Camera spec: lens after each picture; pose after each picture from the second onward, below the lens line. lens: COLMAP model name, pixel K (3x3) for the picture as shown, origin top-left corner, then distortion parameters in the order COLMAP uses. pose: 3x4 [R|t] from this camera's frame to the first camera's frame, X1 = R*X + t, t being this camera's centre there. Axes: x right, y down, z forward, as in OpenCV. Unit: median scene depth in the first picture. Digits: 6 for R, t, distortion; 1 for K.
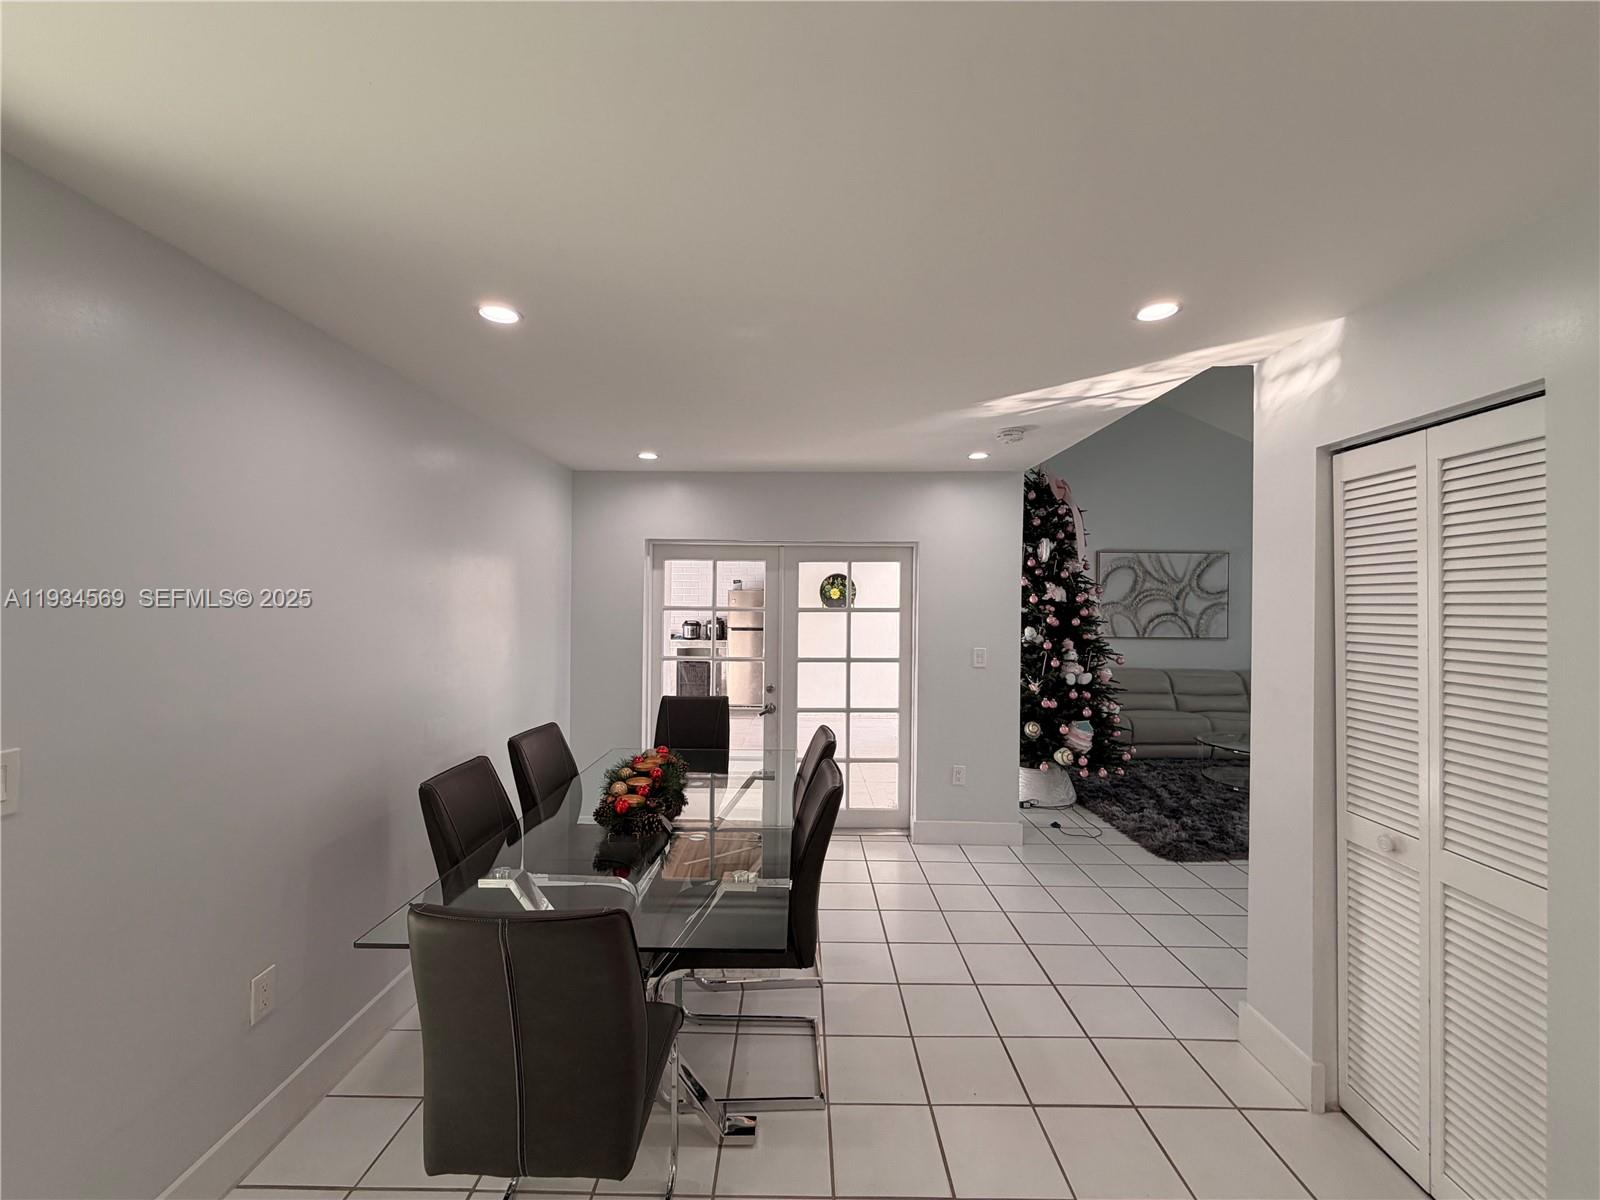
lens RADIAL K [[638.9, 0, 795.8], [0, 638.9, 599.7], [0, 0, 1]] dist [0.000174, -0.000139]
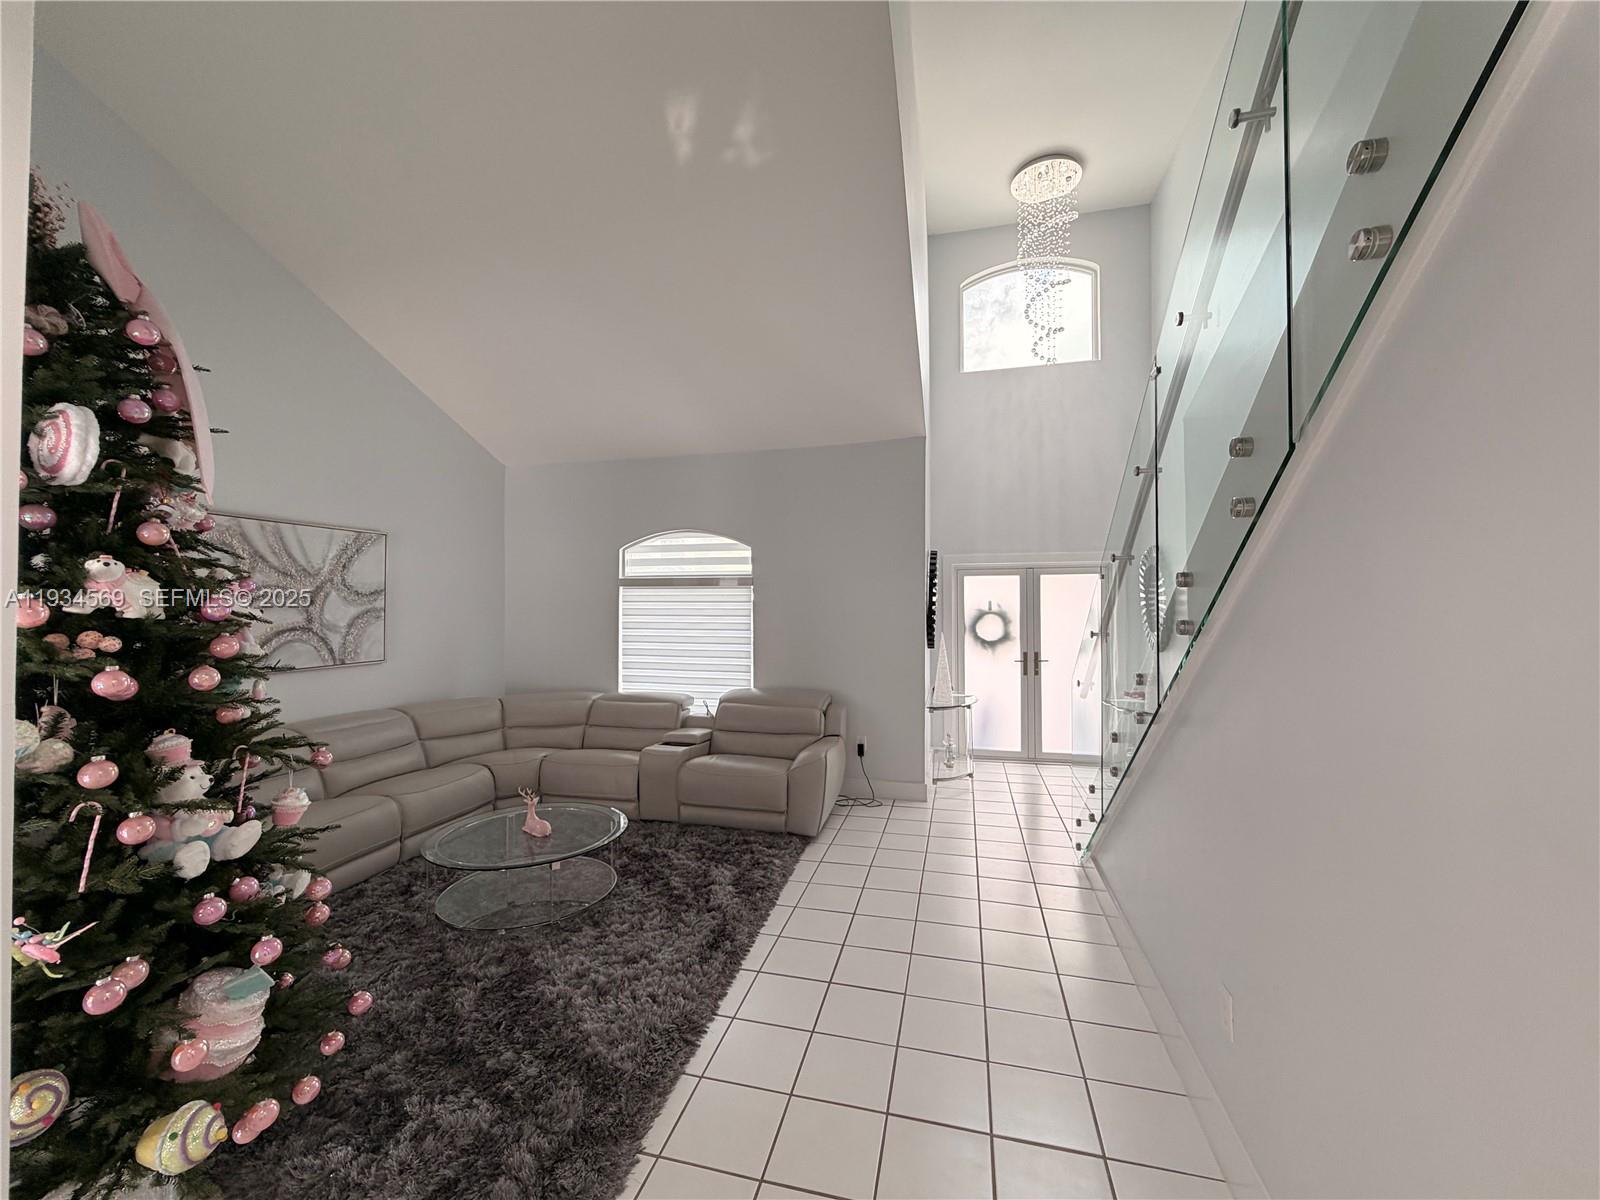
lens RADIAL K [[638.9, 0, 795.8], [0, 638.9, 599.7], [0, 0, 1]] dist [0.000174, -0.000139]
pose [[0.244711, -0.001728, 0.969595, 0.187007], [0.002167, 0.999997, 0.001236, -0.005976], [-0.969594, 0.001798, 0.244714, 0.607051]]
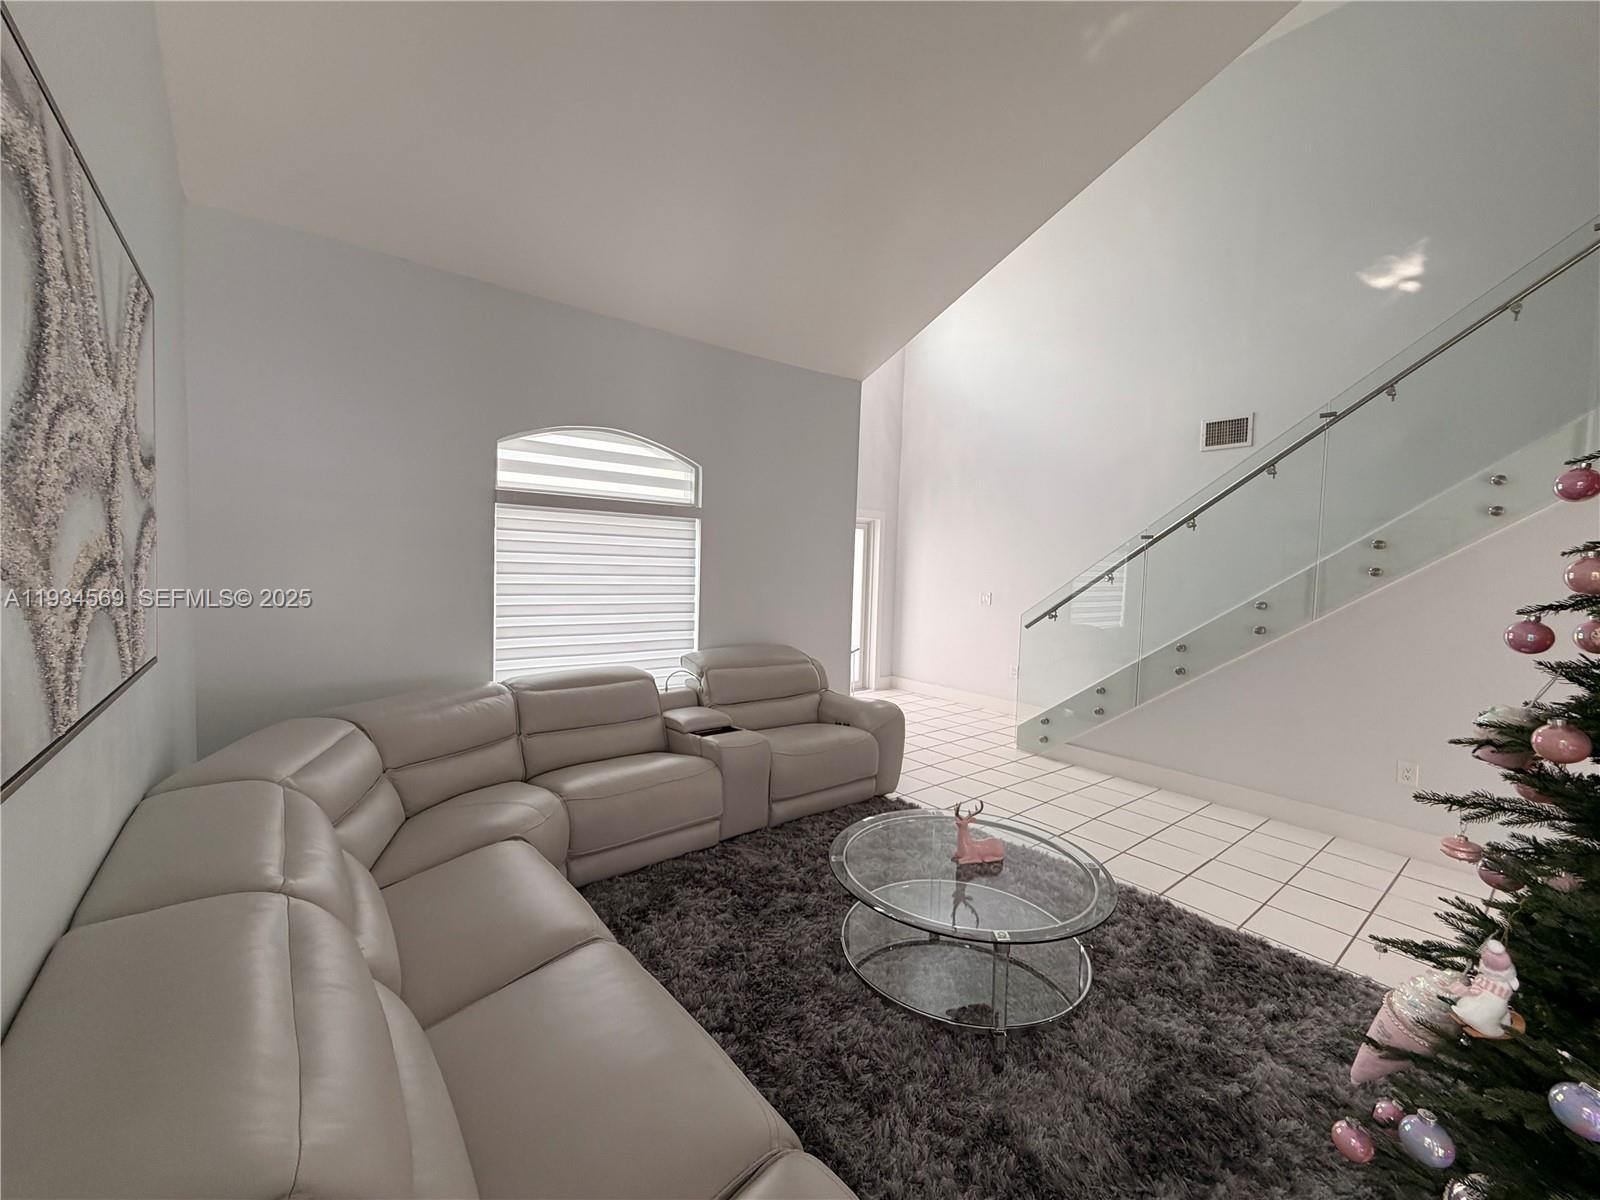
lens RADIAL K [[648.0, 0, 800.0], [0, 648.0, 600.0], [0, 0, 1]] dist [0.002276, 0.000432]
pose [[-0.628860, -0.077023, 0.773694, 0.481002], [-0.038199, 0.996940, 0.068199, 0.015691], [-0.776580, 0.013333, -0.629878, 1.417894]]
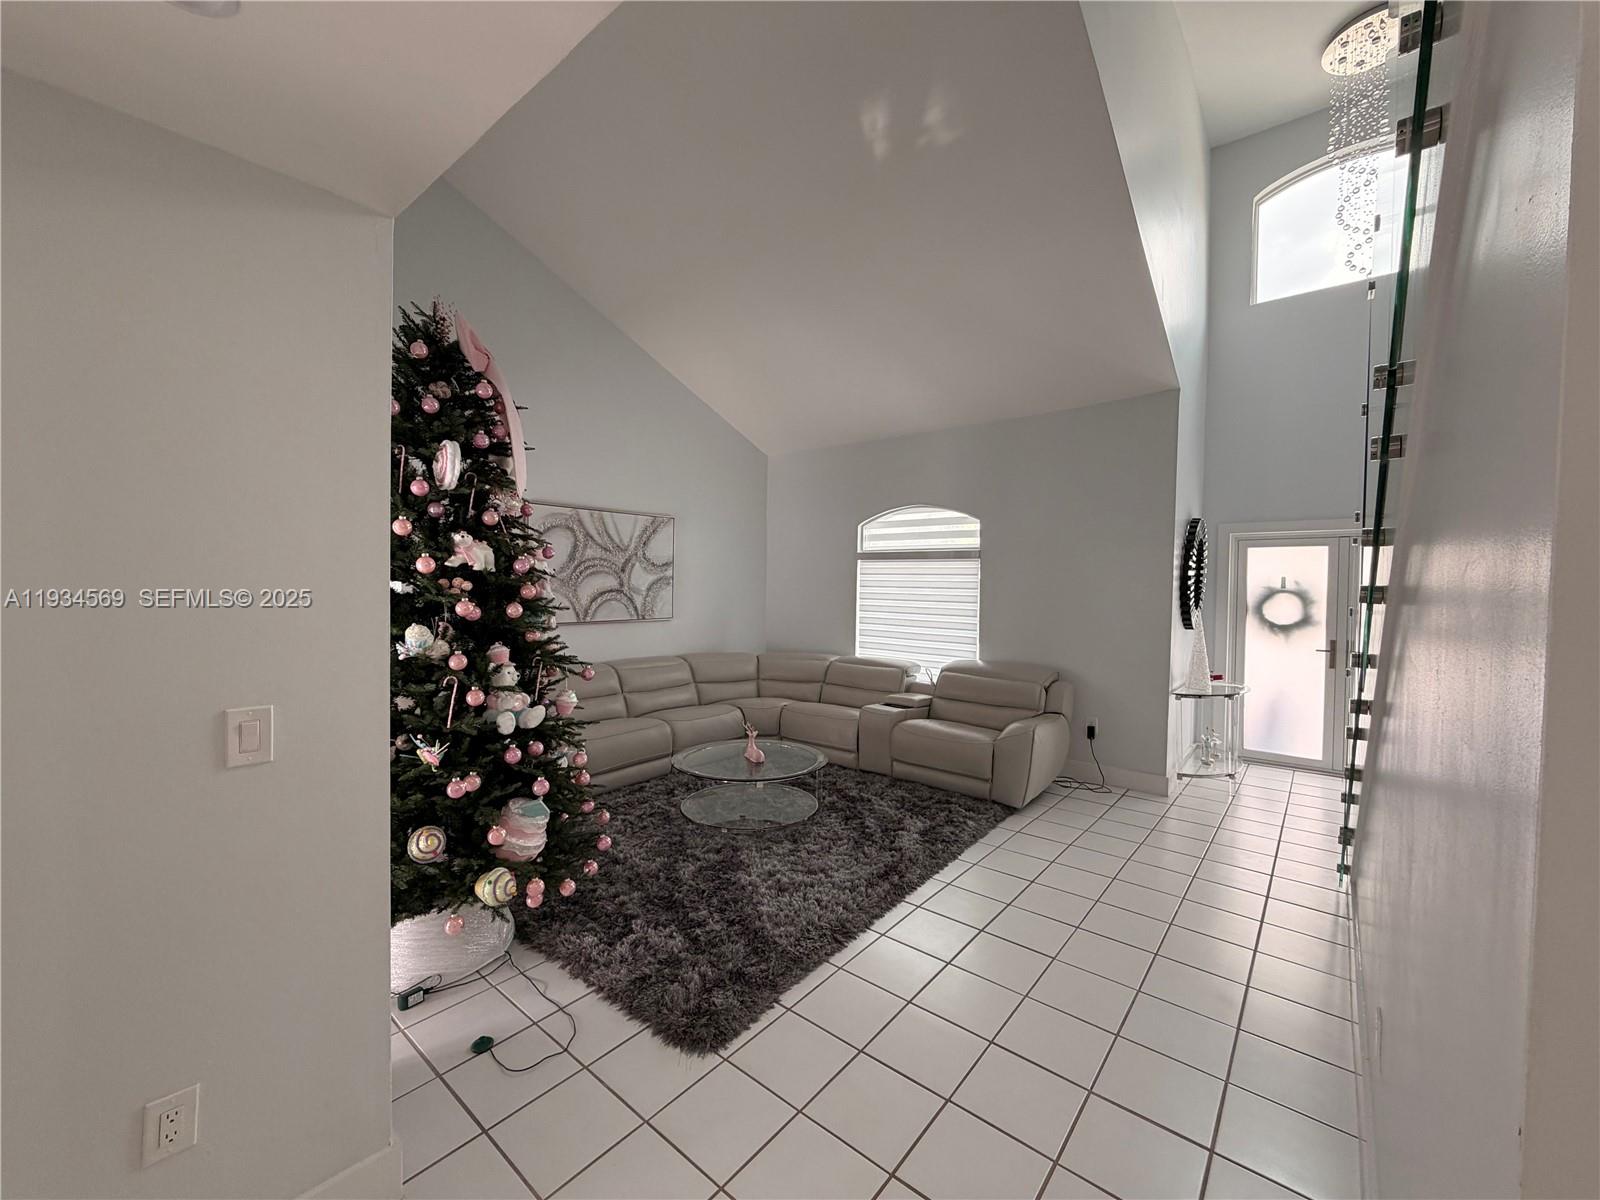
lens RADIAL K [[638.9, 0, 795.8], [0, 638.9, 599.7], [0, 0, 1]] dist [0.000174, -0.000139]
pose [[0.637386, -0.022545, 0.770215, 0.181028], [-0.007892, 0.999328, 0.035782, 0.005622], [-0.770504, -0.028885, 0.636780, 0.484337]]
